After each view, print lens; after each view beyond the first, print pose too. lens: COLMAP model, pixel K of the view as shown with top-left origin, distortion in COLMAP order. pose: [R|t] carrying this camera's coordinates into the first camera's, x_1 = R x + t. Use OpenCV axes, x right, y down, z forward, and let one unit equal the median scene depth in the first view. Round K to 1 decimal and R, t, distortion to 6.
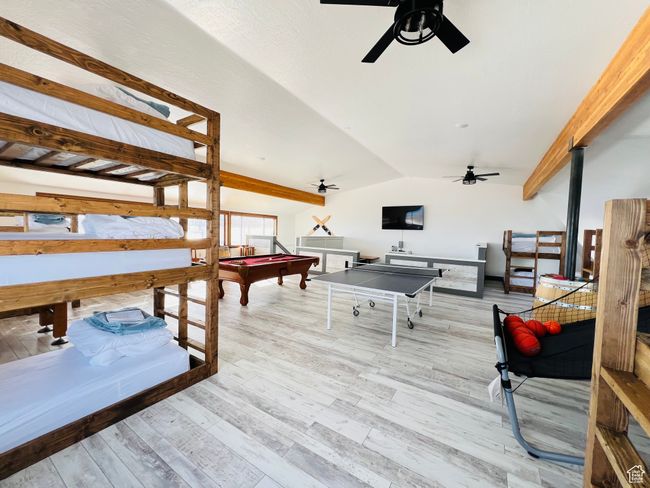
lens RADIAL K [[262.8, 0, 325.0], [0, 262.8, 244.0], [0, 0, 1]] dist [0.001302, 0.000328]
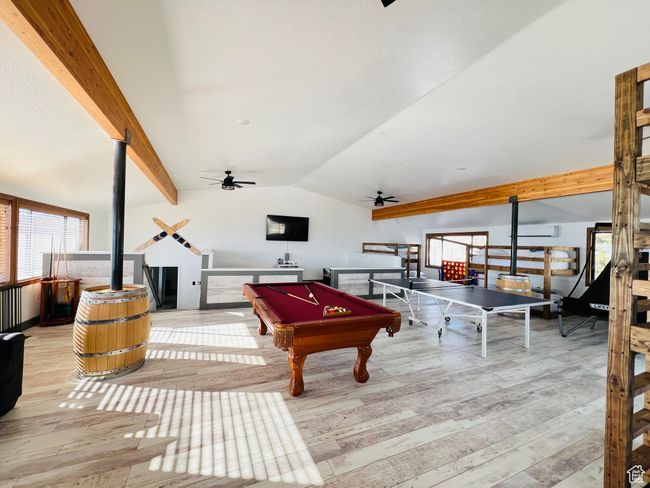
lens RADIAL K [[262.8, 0, 325.0], [0, 262.8, 244.0], [0, 0, 1]] dist [0.001302, 0.000328]
pose [[0.548794, -0.013868, 0.835842, -0.556585], [0.027980, 0.999607, -0.001786, -0.050202], [-0.835489, 0.024367, 0.548967, 0.489857]]
